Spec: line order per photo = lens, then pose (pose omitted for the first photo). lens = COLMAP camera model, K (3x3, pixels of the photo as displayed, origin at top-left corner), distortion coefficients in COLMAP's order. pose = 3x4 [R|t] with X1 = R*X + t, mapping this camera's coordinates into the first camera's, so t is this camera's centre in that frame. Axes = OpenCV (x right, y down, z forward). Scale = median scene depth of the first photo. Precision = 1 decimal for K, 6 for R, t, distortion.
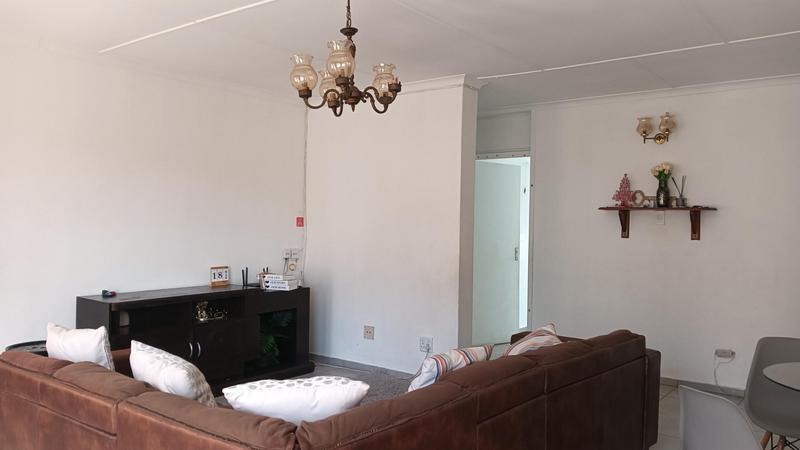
lens RADIAL K [[640.3, 0, 400.0], [0, 640.3, 225.0], [0, 0, 1]] dist [0.009304, 0.004375]
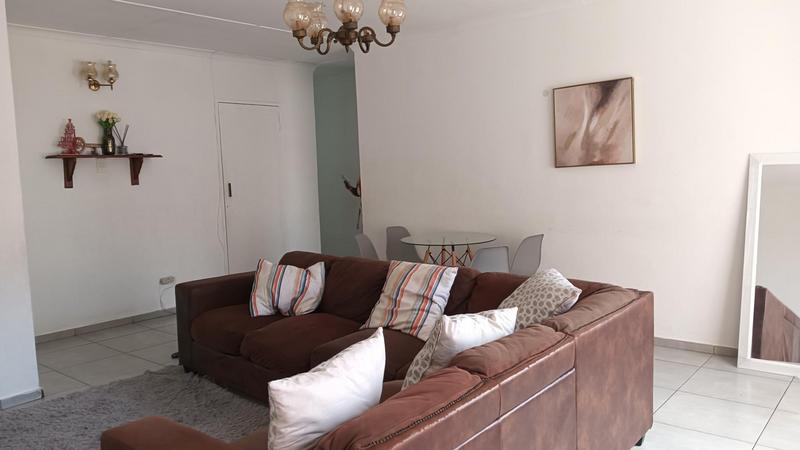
lens RADIAL K [[640.3, 0, 400.0], [0, 640.3, 225.0], [0, 0, 1]] dist [0.009304, 0.004375]
pose [[0.019191, -0.108535, 0.993907, -0.604552], [0.038035, 0.993450, 0.107750, -0.009096], [-0.999092, 0.035735, 0.023194, 0.519204]]
